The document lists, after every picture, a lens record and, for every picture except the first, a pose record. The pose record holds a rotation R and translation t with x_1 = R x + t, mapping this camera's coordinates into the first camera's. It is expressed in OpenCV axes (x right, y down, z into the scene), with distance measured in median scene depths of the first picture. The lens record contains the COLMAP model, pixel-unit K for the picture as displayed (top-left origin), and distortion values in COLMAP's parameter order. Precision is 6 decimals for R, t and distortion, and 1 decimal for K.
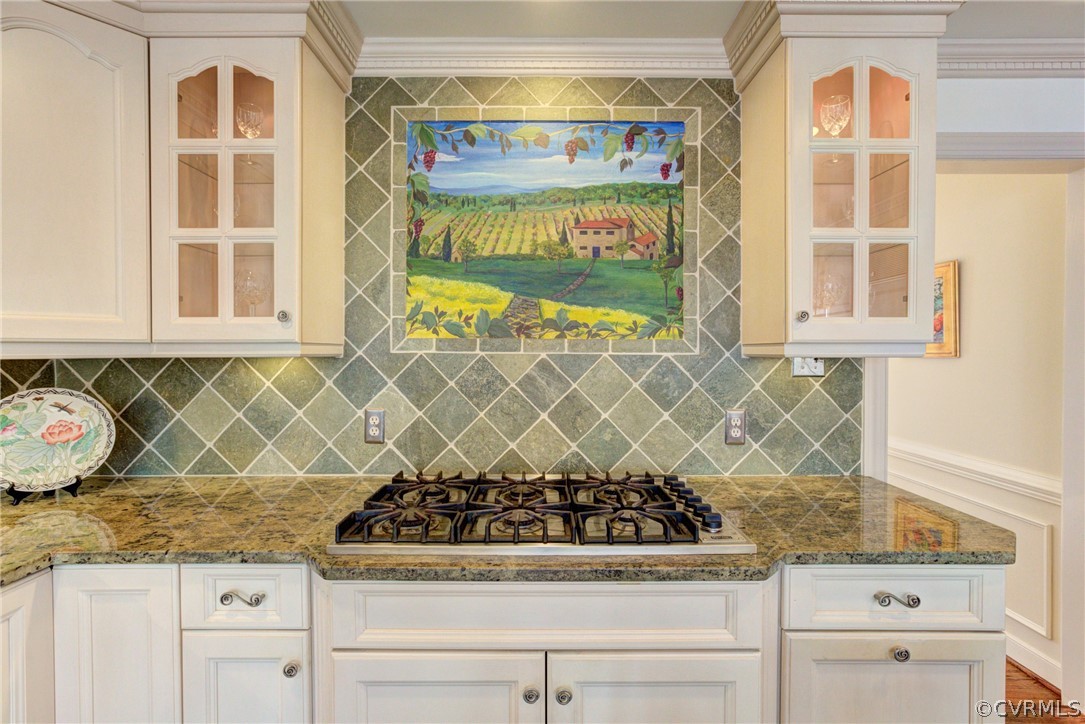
lens RADIAL K [[499.7, 0, 546.2], [0, 499.7, 355.0], [0, 0, 1]] dist [-0.016849, 0.006215]
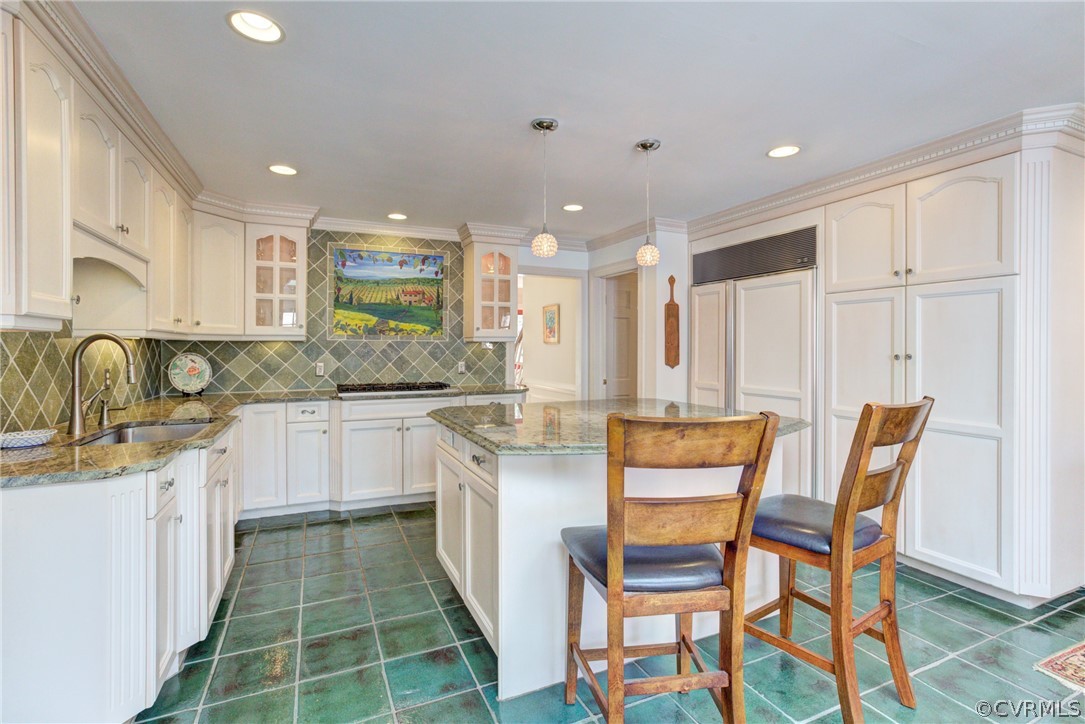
lens RADIAL K [[499.7, 0, 553.4], [0, 499.7, 337.9], [0, 0, 1]] dist [-0.016849, 0.006215]
pose [[0.902575, 0.006770, 0.430480, -0.360015], [0.003310, 0.999738, -0.022662, 0.045623], [-0.430520, 0.021878, 0.902316, -1.750597]]
